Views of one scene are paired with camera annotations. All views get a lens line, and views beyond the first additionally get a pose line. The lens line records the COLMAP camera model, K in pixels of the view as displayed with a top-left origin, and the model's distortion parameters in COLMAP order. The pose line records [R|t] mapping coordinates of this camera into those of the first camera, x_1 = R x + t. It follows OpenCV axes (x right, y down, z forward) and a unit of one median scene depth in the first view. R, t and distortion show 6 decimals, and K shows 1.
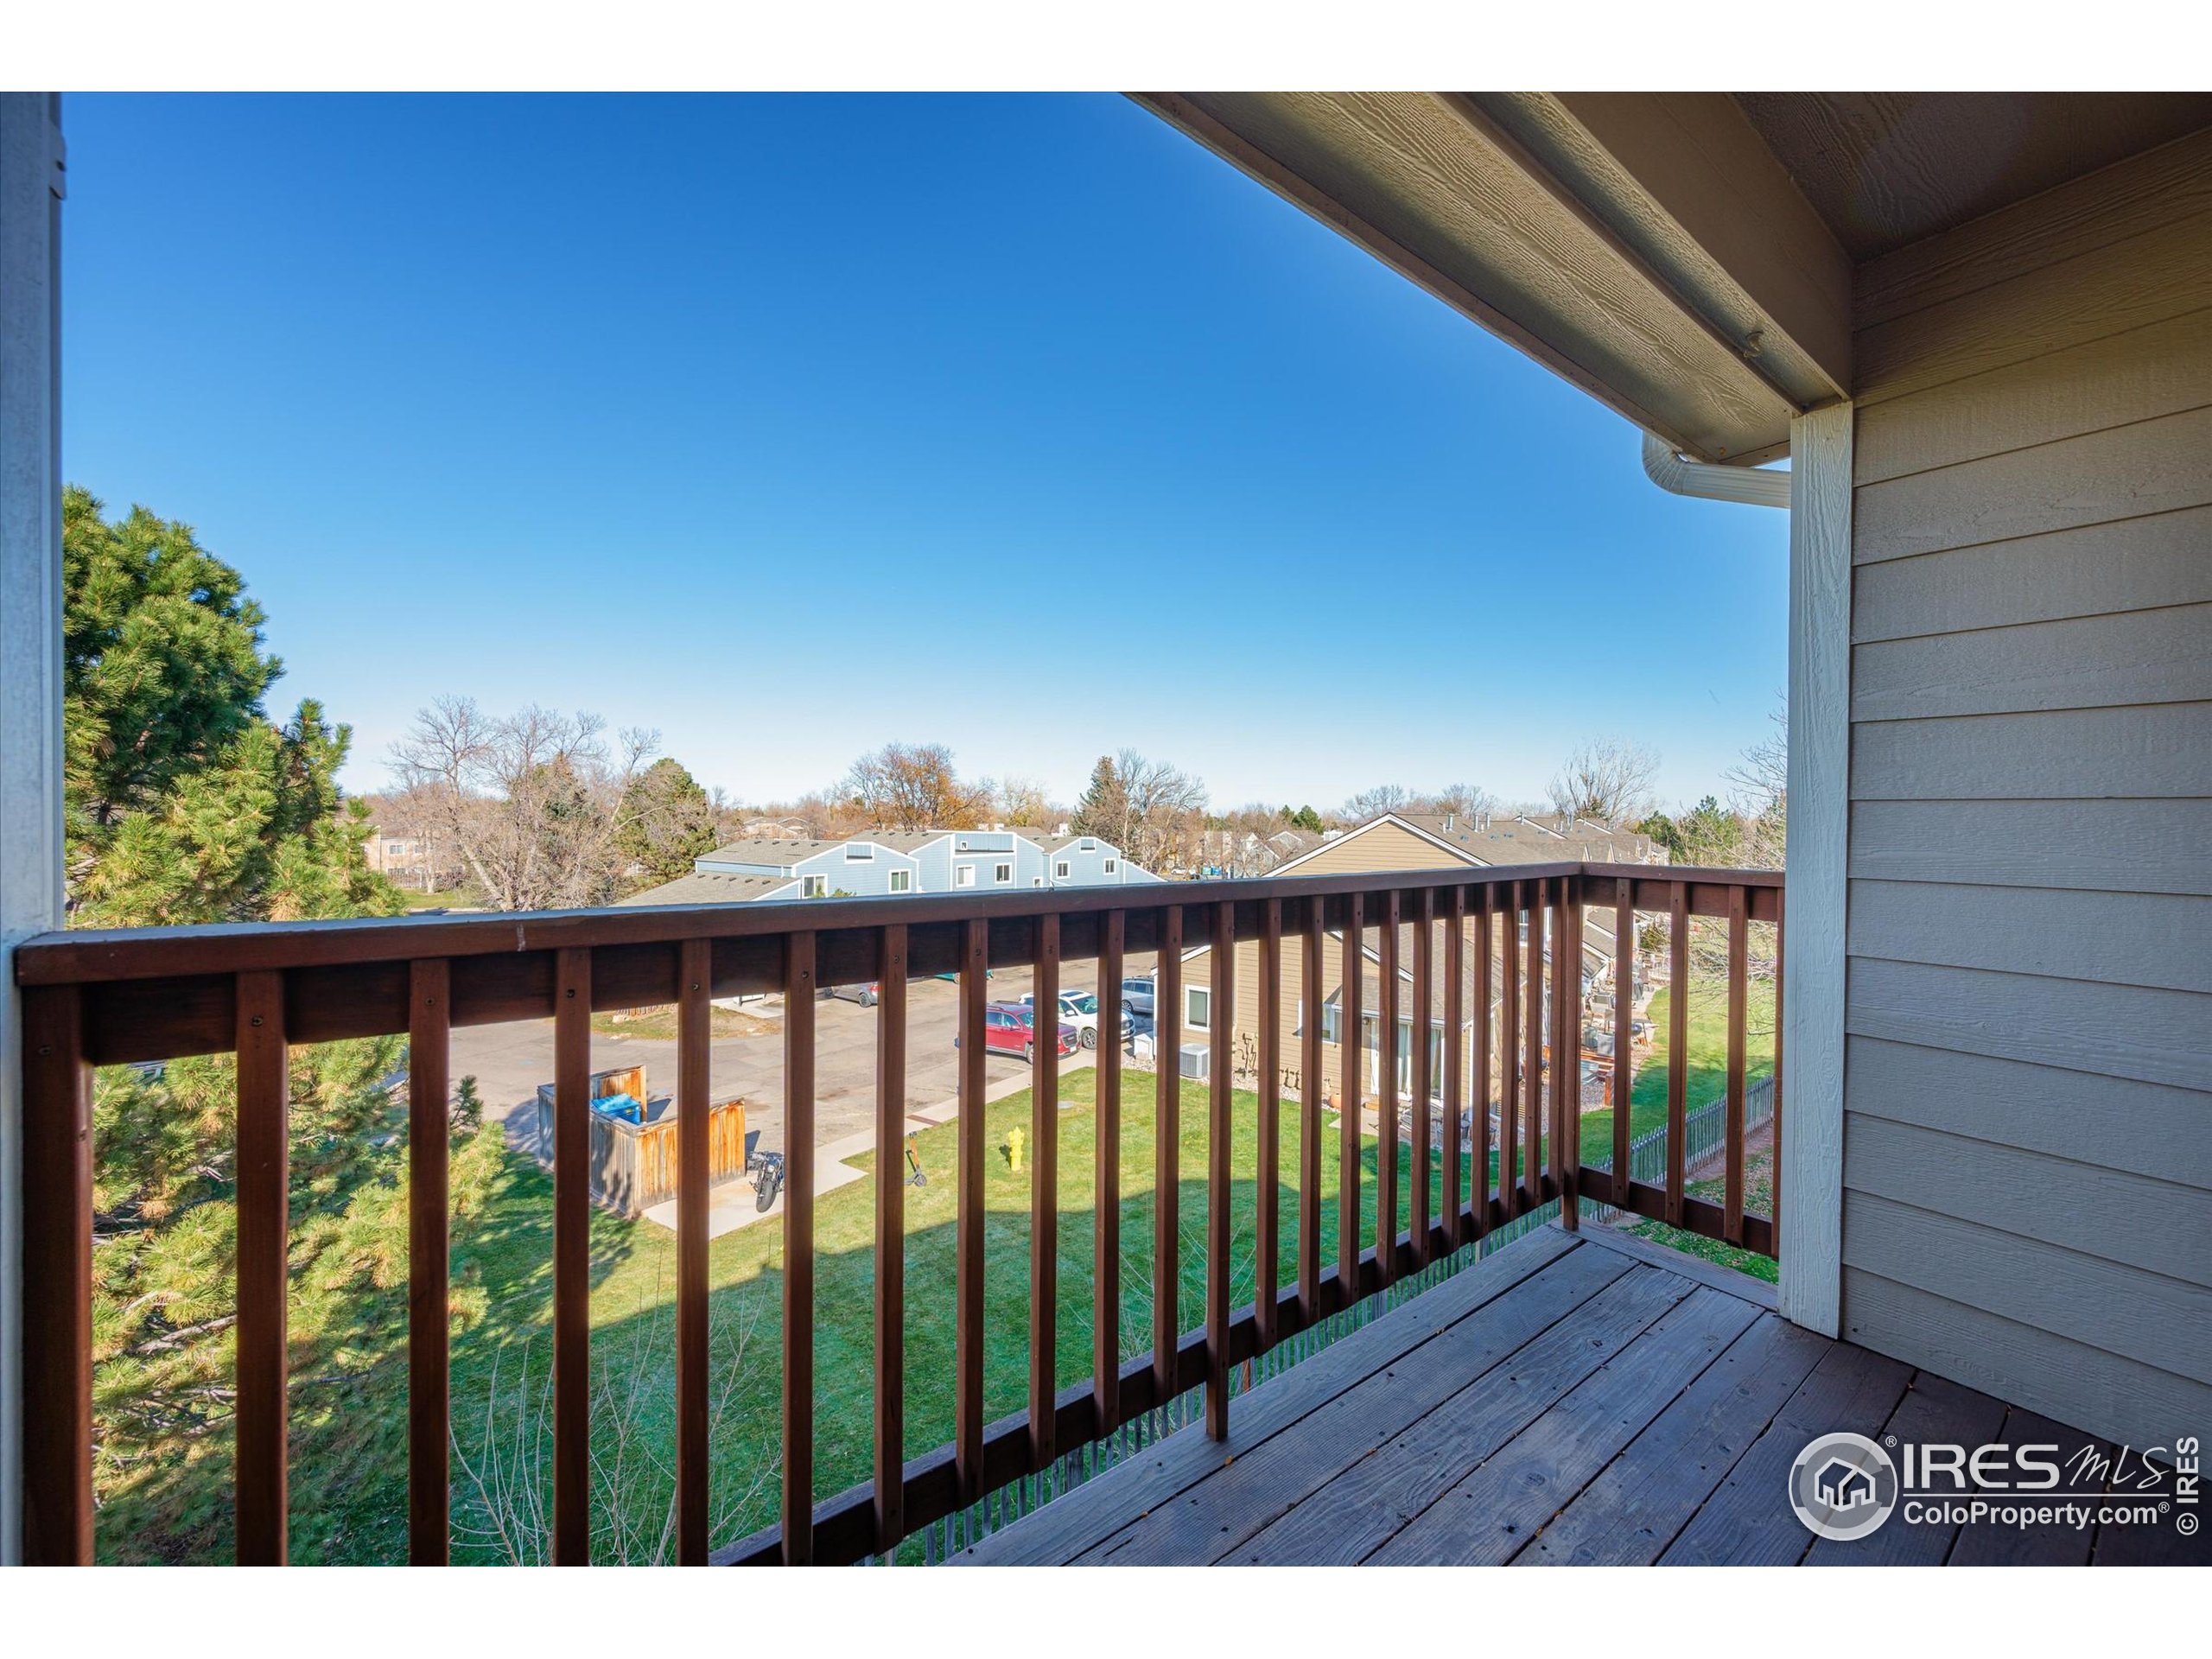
lens RADIAL K [[872.5, 0, 1123.5], [0, 872.5, 824.5], [0, 0, 1]] dist [-0.001571, -0.000504]
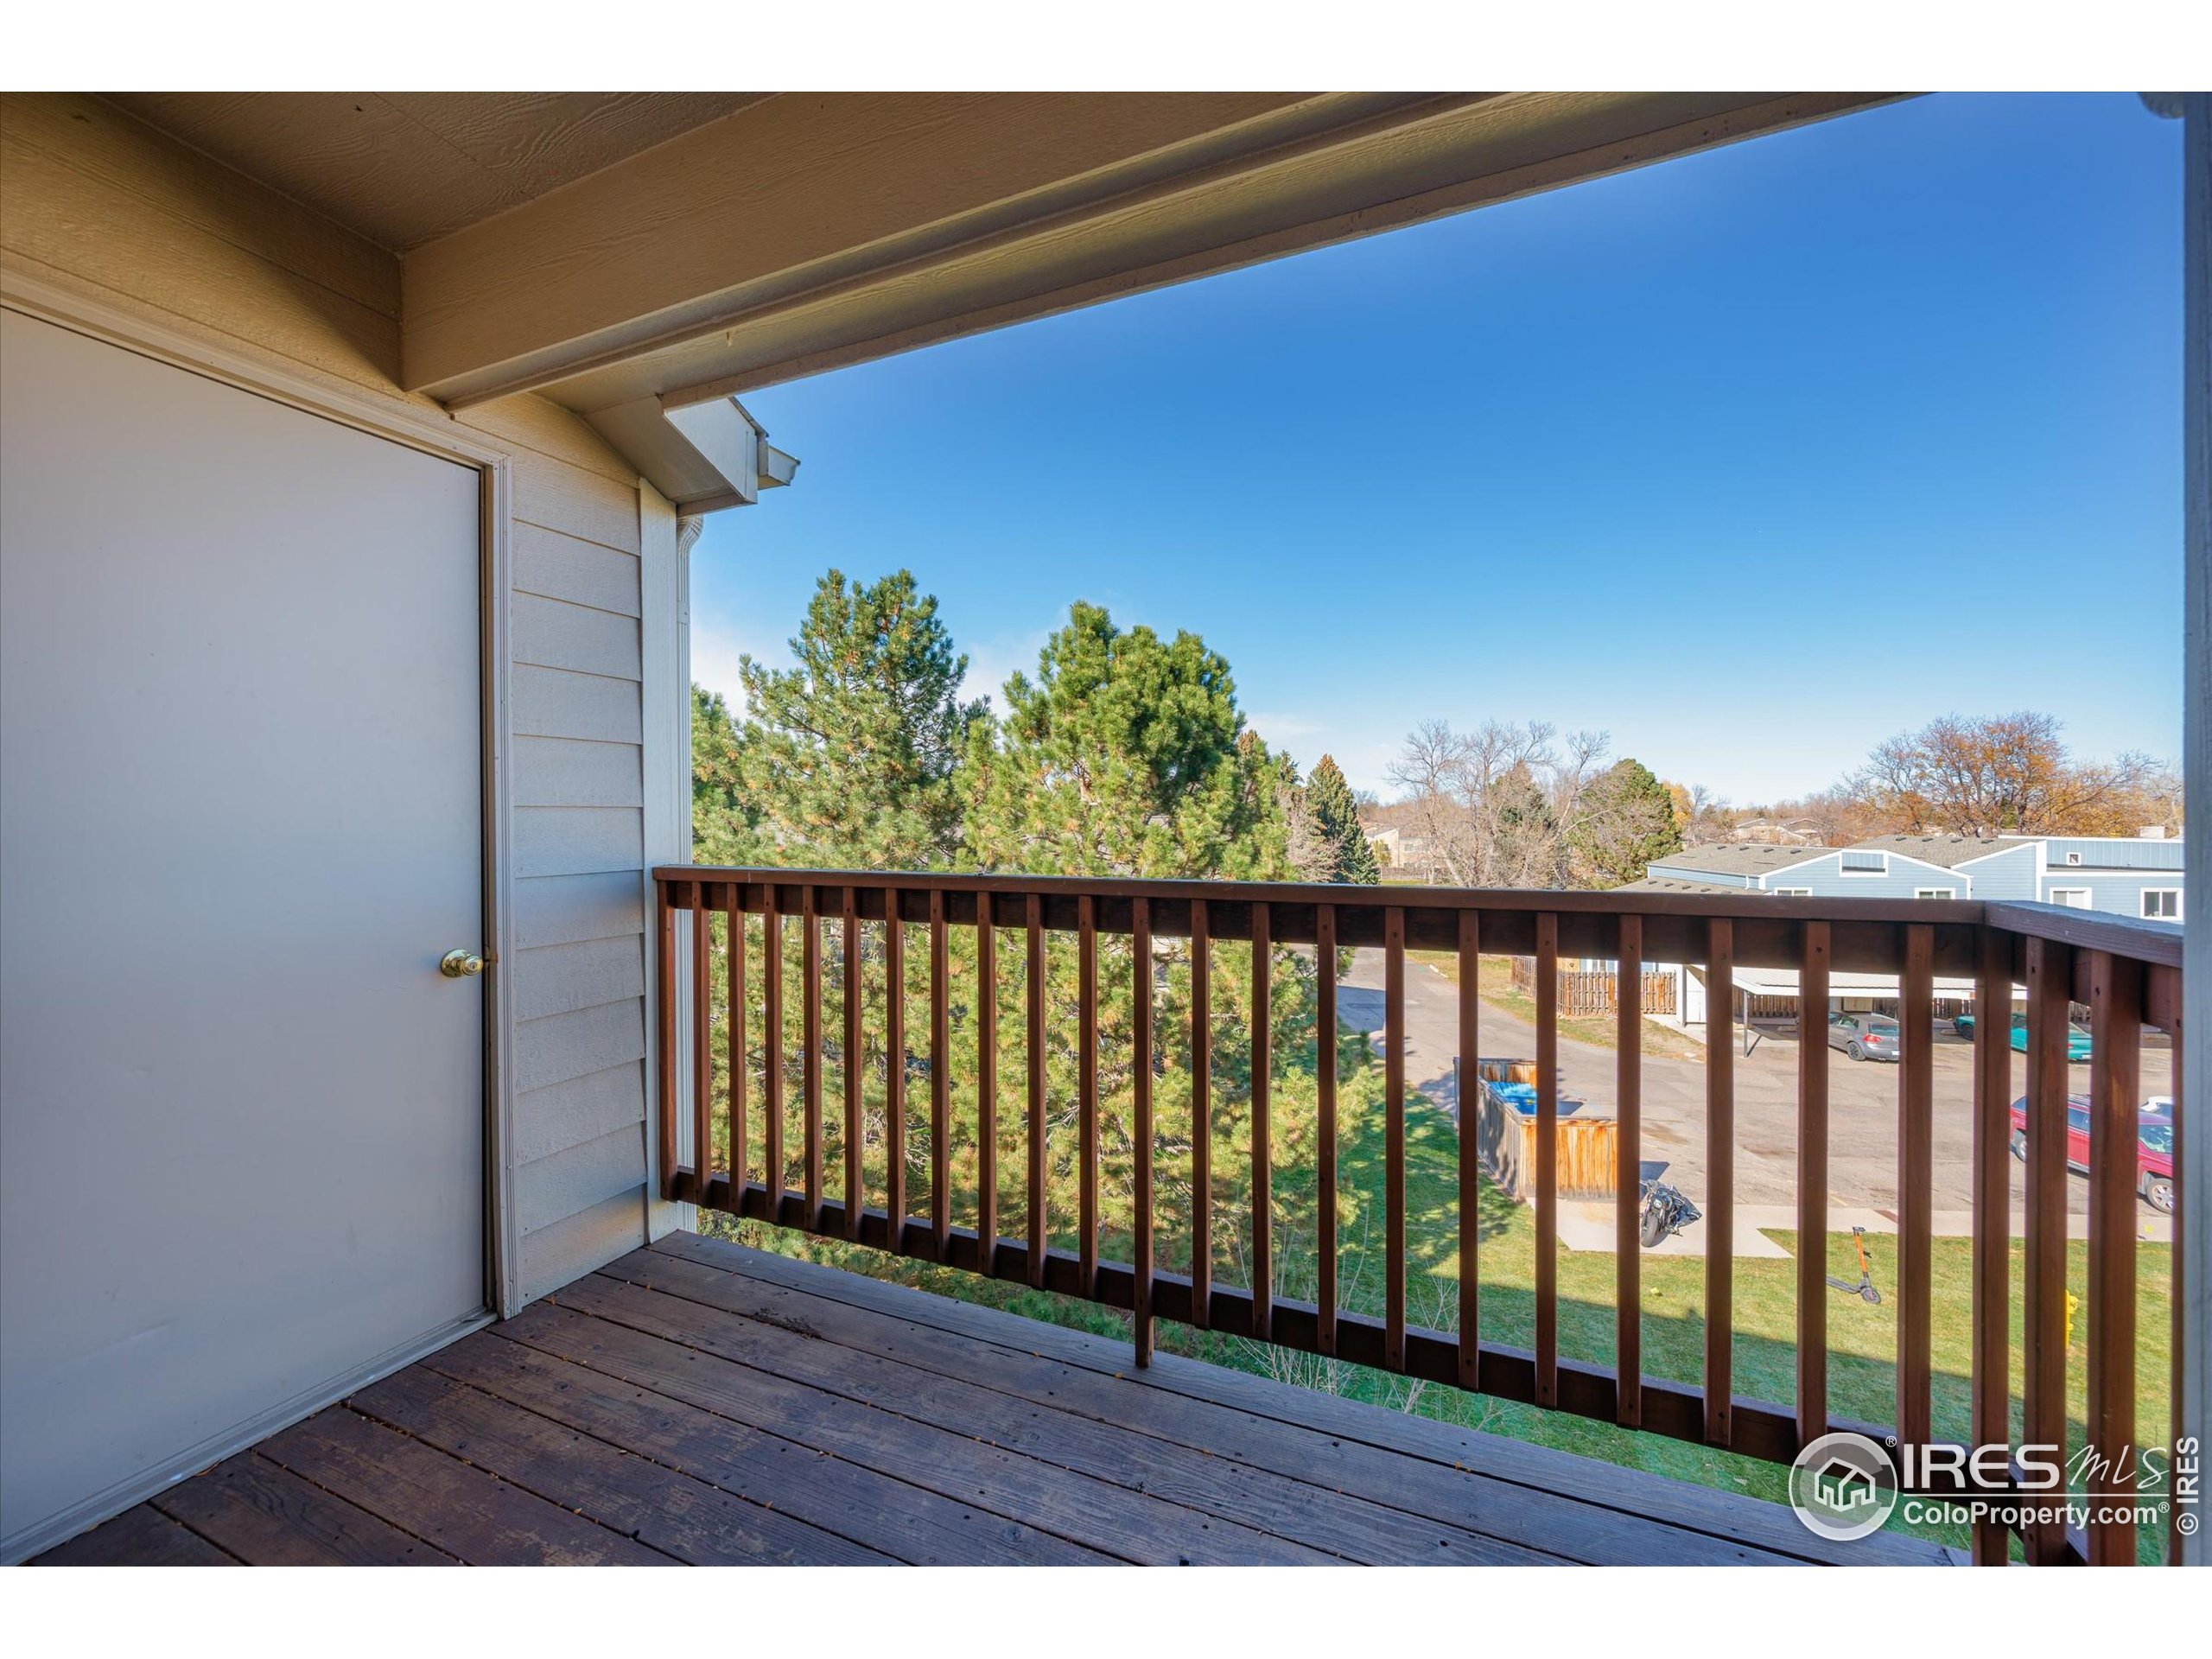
lens RADIAL K [[872.5, 0, 1101.2], [0, 872.5, 827.1], [0, 0, 1]] dist [-0.001571, -0.000504]
pose [[0.487216, 0.000828, -0.873281, 0.094529], [-0.000603, 1.000000, 0.000611, -0.000934], [0.873281, 0.000228, 0.487217, 0.038994]]
